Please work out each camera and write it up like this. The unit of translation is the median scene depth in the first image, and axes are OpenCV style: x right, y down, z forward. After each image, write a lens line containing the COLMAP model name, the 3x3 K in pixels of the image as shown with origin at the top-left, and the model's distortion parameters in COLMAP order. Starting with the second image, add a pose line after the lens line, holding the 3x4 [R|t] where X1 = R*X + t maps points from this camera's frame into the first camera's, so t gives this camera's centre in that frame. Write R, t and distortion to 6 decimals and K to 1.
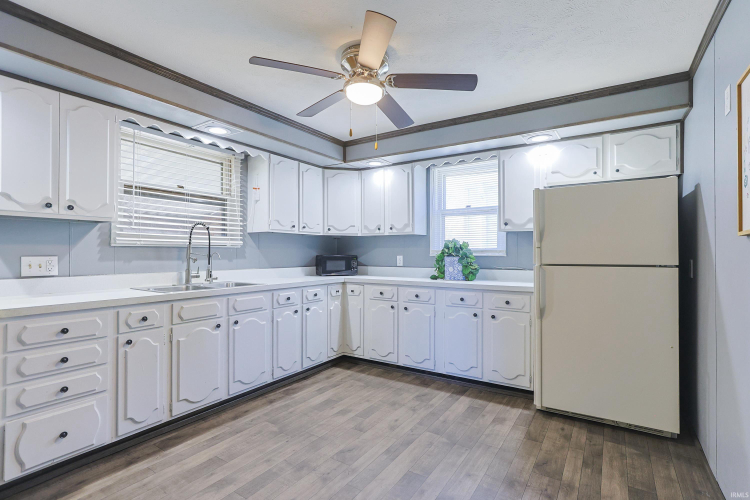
lens RADIAL K [[360.2, 0, 383.9], [0, 360.2, 245.8], [0, 0, 1]] dist [-0.027762, 0.013463]
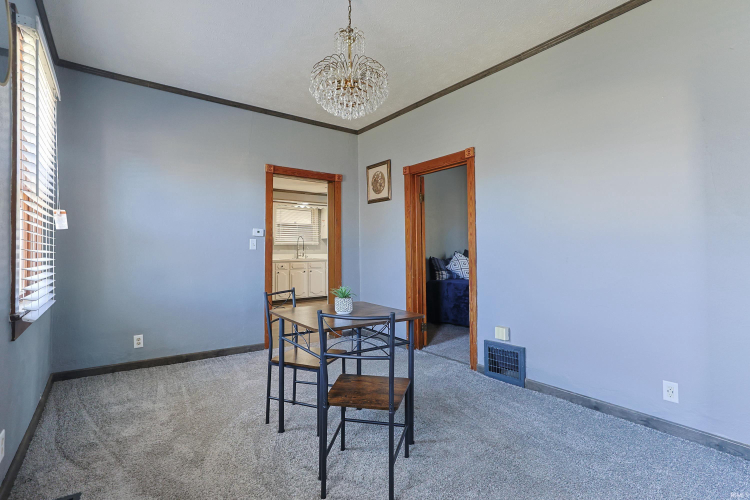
lens RADIAL K [[360.2, 0, 383.9], [0, 360.2, 245.8], [0, 0, 1]] dist [-0.027762, 0.013463]
pose [[0.931508, -0.005915, -0.363672, 1.119791], [0.009001, 0.999936, 0.006793, -0.002249], [0.363609, -0.009601, 0.931502, -1.390785]]
